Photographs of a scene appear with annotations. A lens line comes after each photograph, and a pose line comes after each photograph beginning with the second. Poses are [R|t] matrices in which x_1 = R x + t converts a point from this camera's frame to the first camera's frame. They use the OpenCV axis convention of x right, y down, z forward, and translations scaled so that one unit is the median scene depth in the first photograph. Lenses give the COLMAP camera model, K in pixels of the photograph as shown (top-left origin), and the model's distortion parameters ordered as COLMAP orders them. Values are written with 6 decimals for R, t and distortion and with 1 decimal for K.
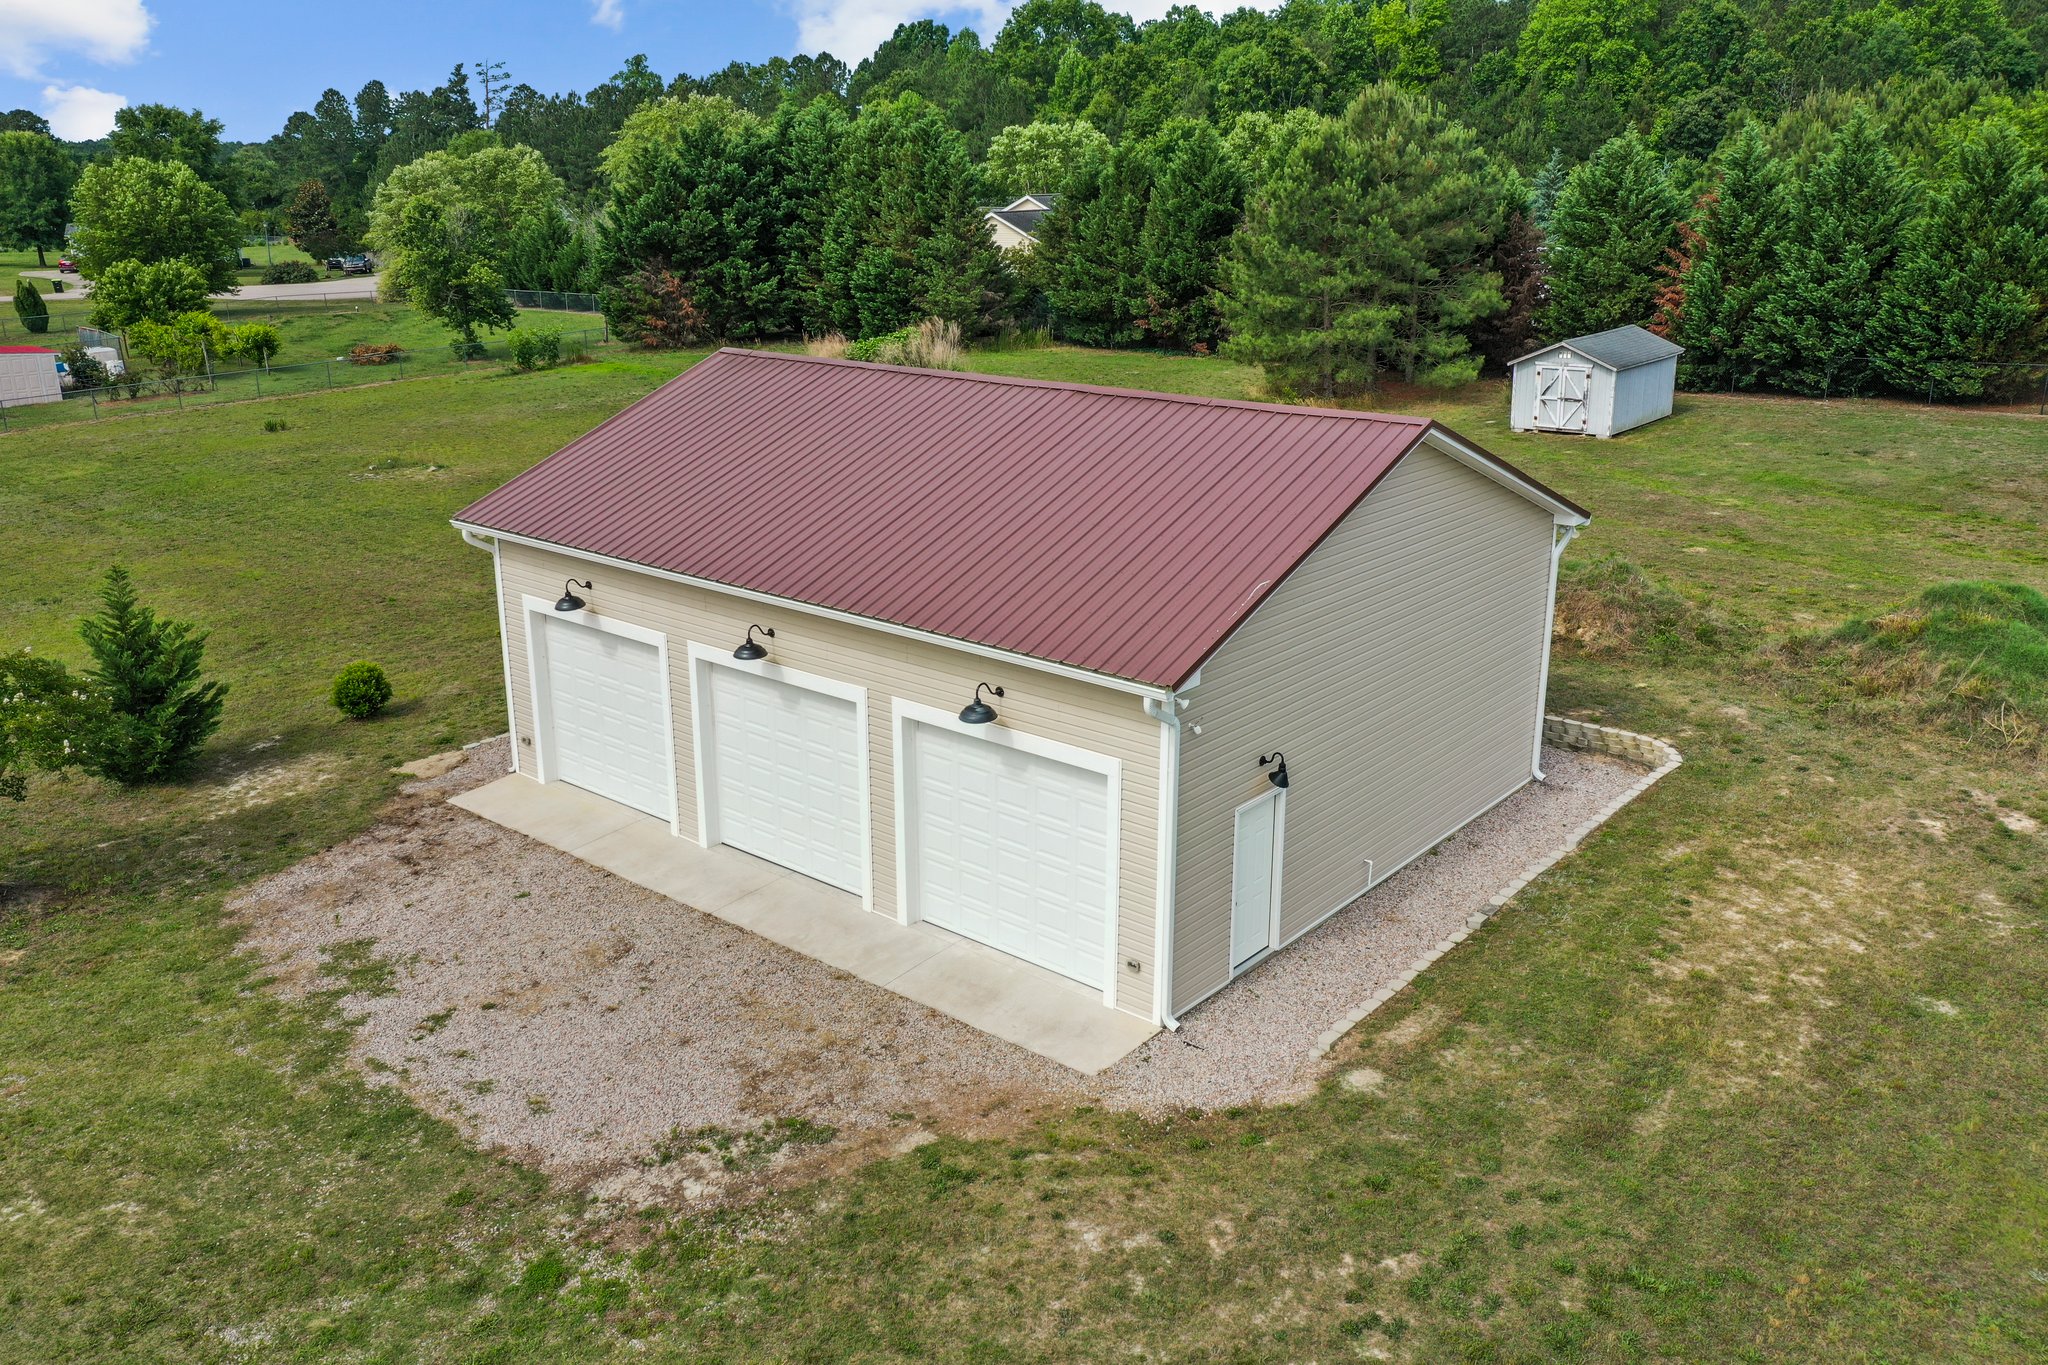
lens RADIAL K [[1645.1, 0, 1024.0], [0, 1645.1, 682.5], [0, 0, 1]] dist [0.010358, 0.000117]
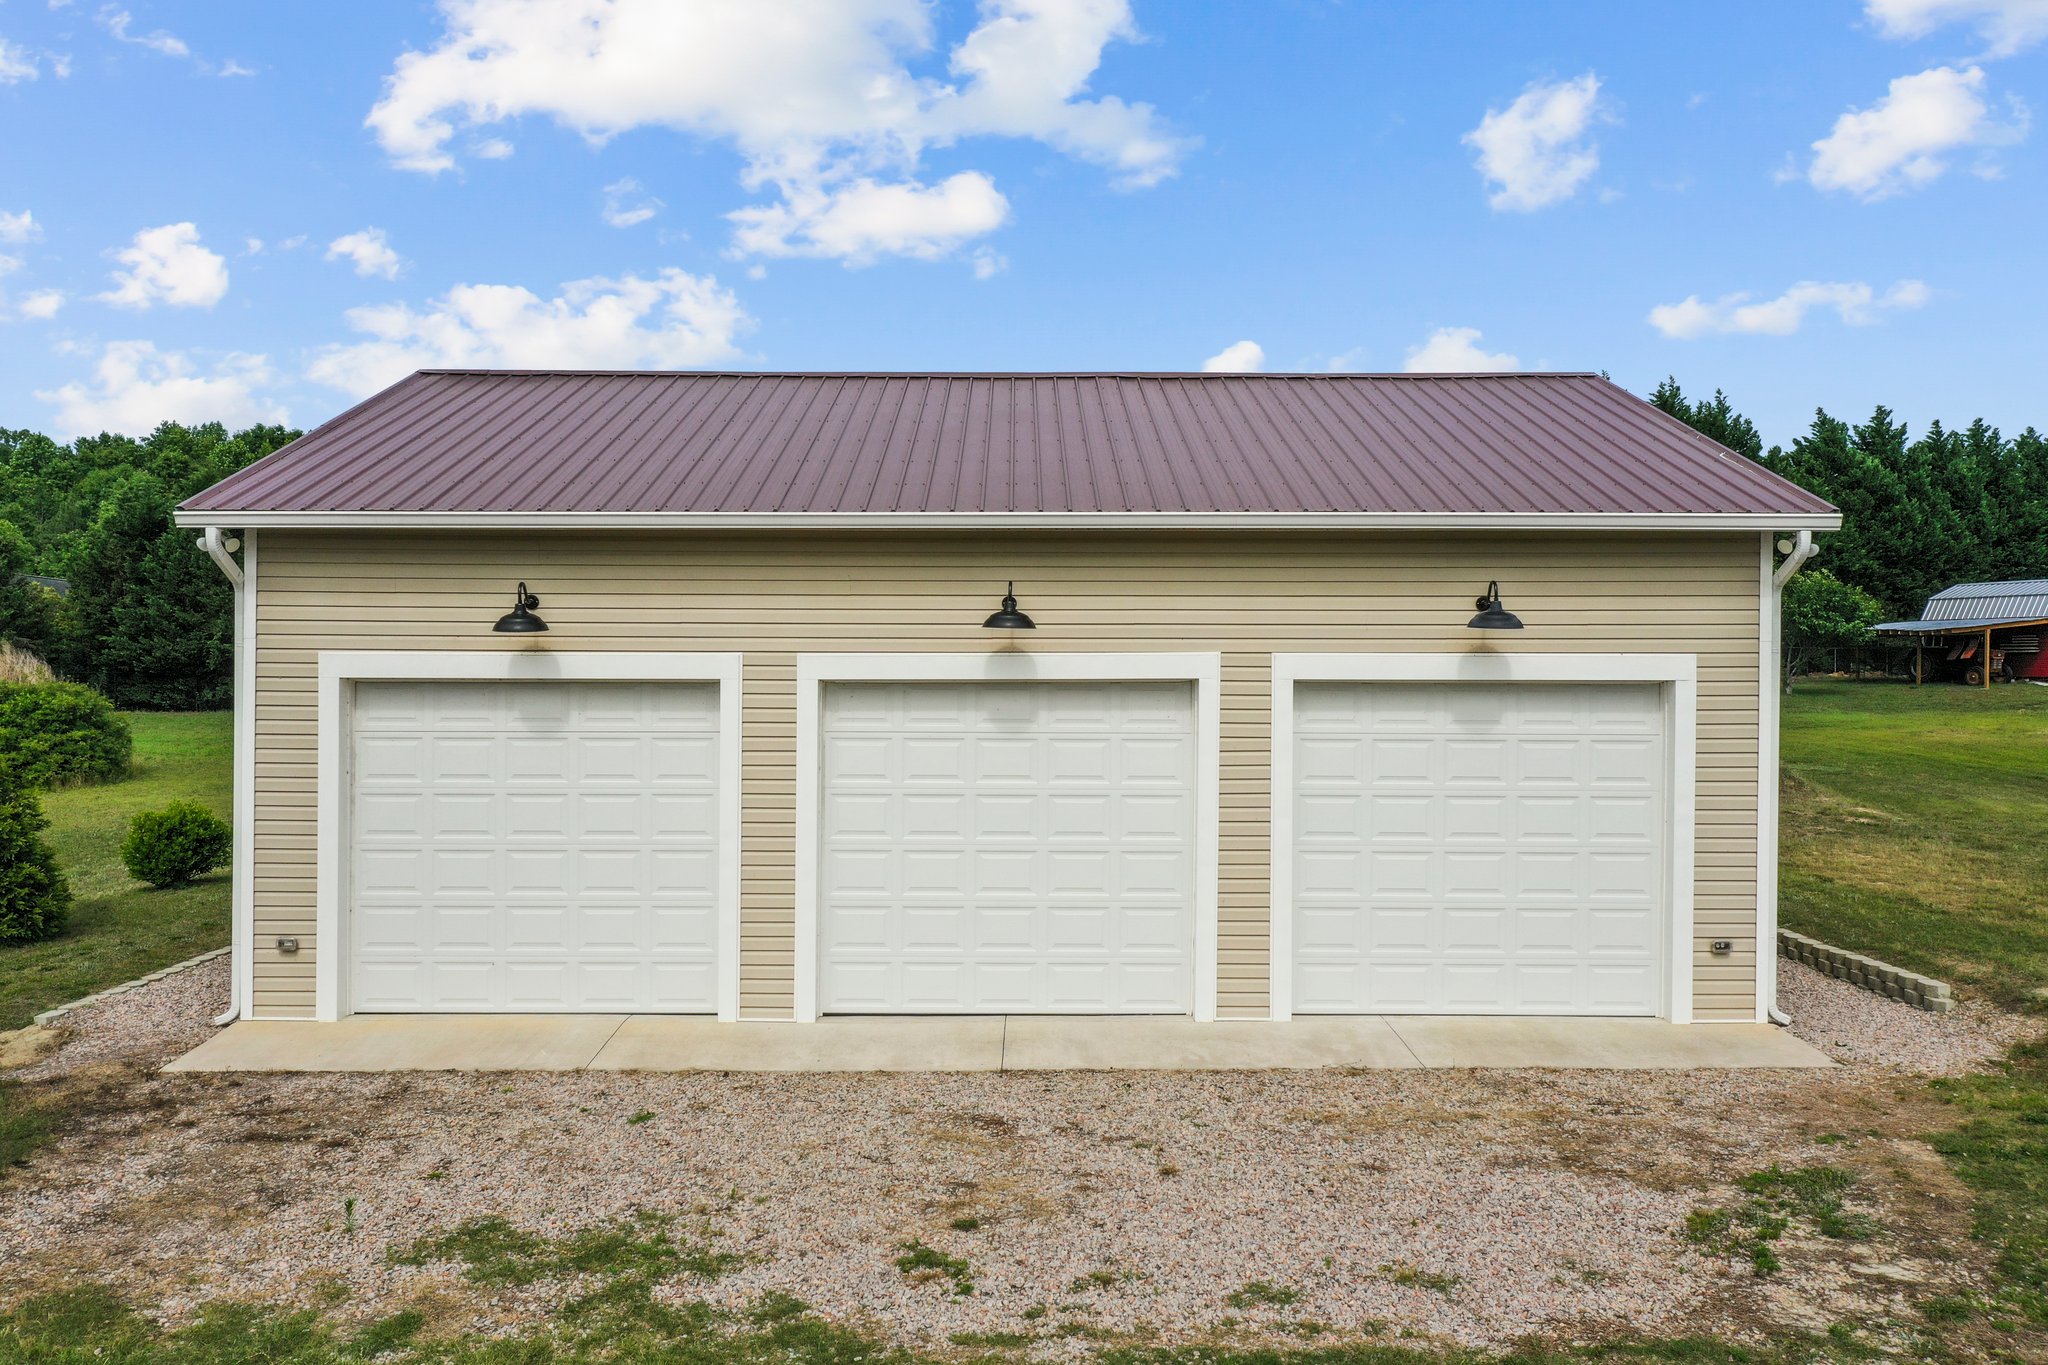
lens RADIAL K [[1645.1, 0, 1024.0], [0, 1645.1, 682.5], [0, 0, 1]] dist [0.010358, 0.000117]
pose [[0.757985, -0.000888, 0.652271, -0.597069], [0.193011, 0.955522, -0.222992, 0.150317], [-0.623061, 0.294920, 0.724442, 0.576722]]
